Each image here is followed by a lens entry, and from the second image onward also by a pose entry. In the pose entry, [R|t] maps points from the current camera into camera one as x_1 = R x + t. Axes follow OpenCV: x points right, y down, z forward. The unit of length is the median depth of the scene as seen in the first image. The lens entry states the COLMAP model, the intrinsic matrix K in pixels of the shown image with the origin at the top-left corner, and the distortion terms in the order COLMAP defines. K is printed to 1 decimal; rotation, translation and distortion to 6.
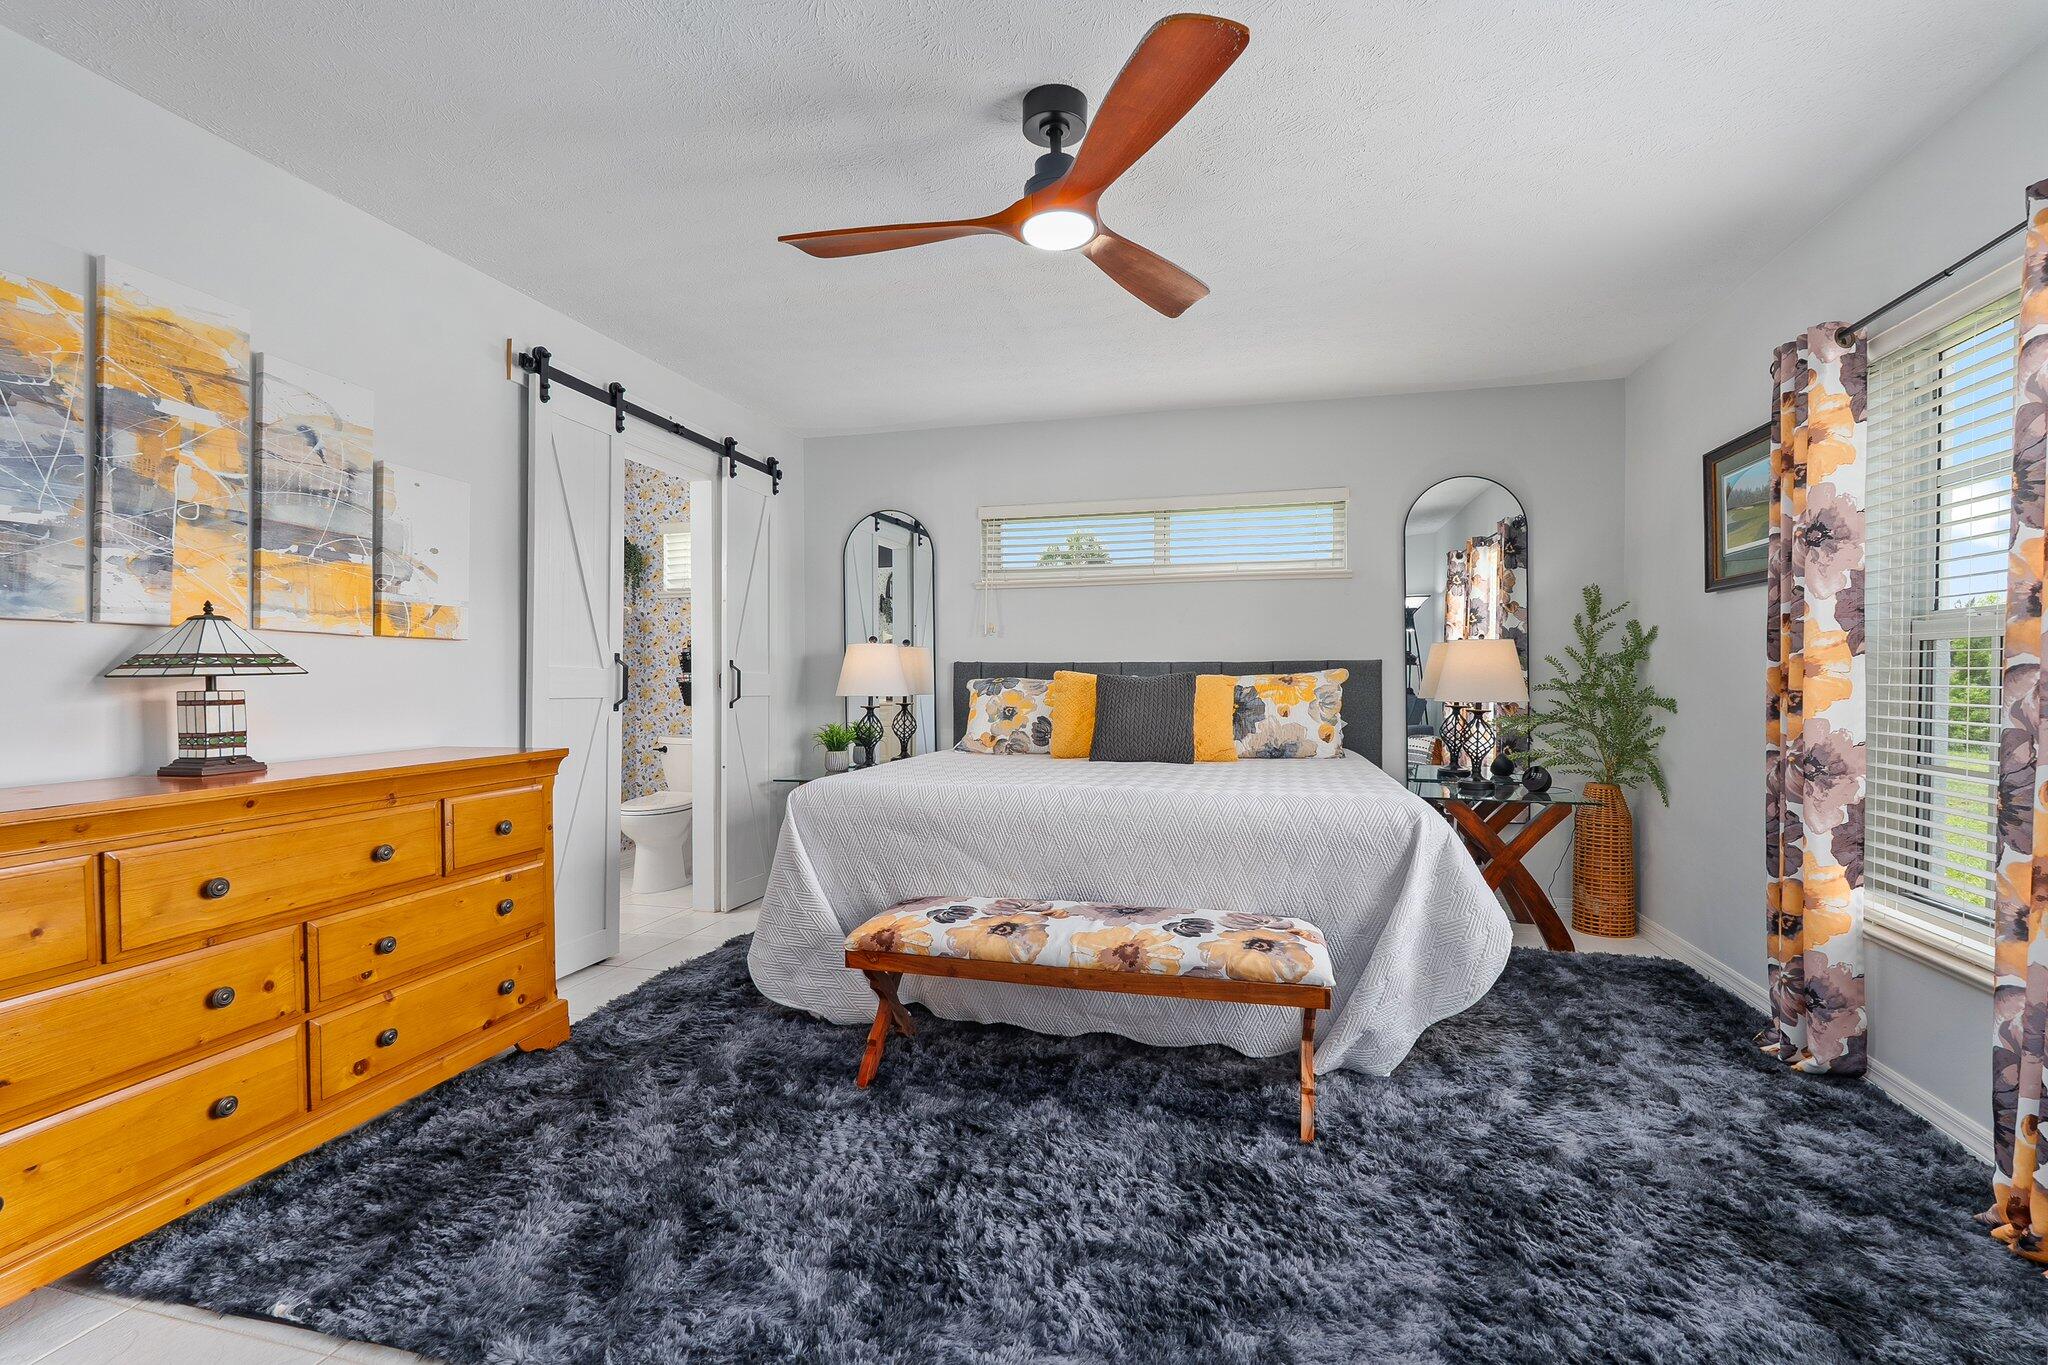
lens RADIAL K [[898.7, 0, 1025.2], [0, 898.7, 690.4], [0, 0, 1]] dist [-0.005229, -0.000099]
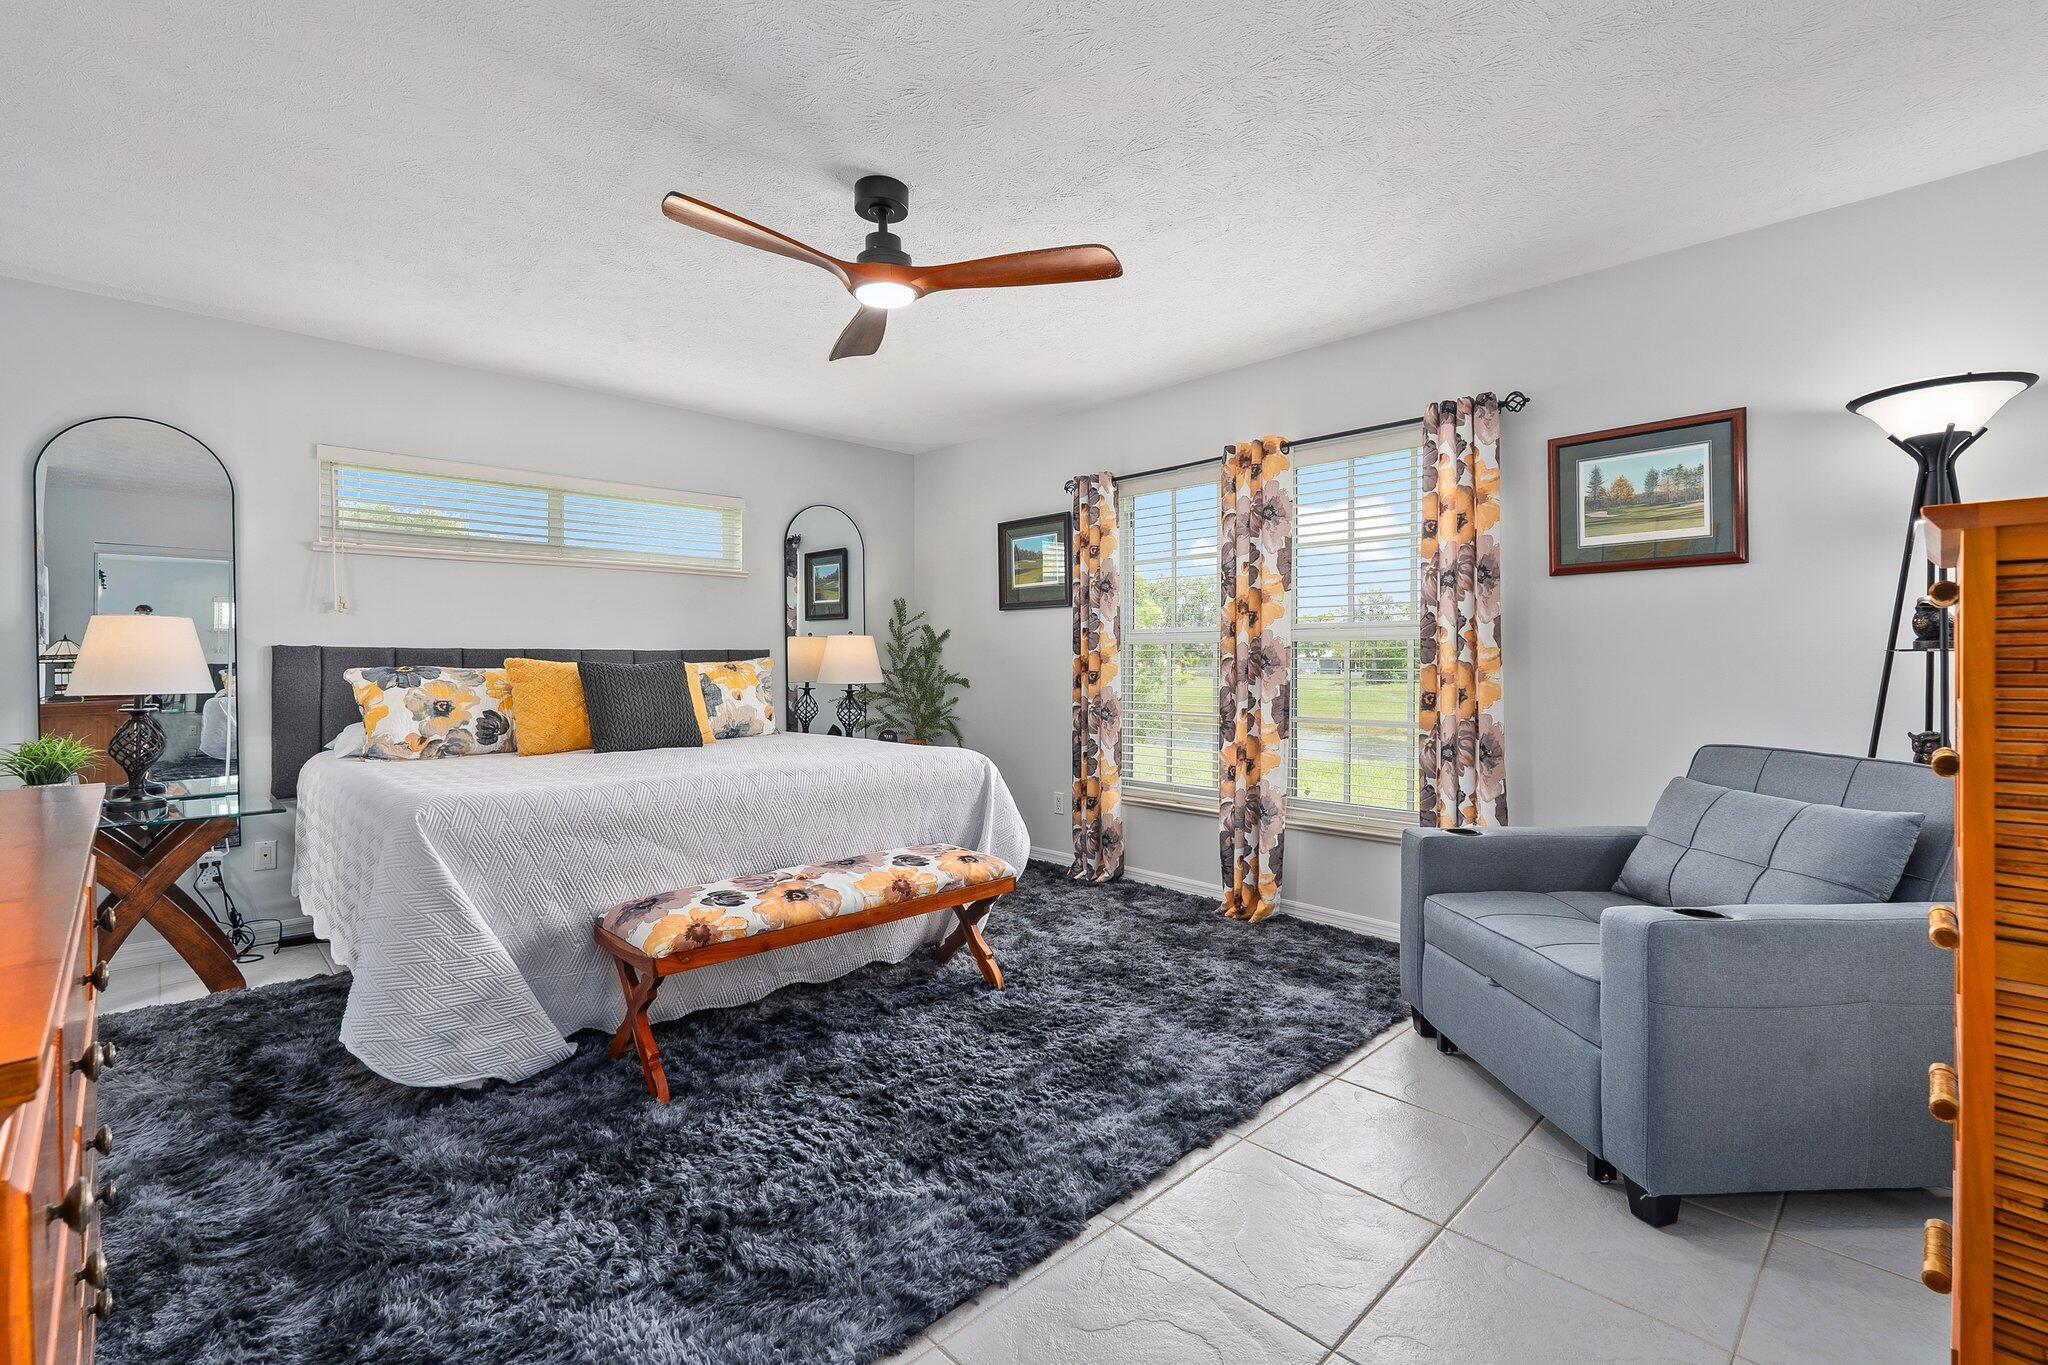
lens RADIAL K [[898.7, 0, 1023.1], [0, 898.7, 665.6], [0, 0, 1]] dist [-0.005229, -0.000099]
pose [[0.521774, -0.002177, 0.853081, -0.748458], [0.015022, 0.999865, -0.006636, -0.001324], [-0.852952, 0.016277, 0.521736, 0.179487]]
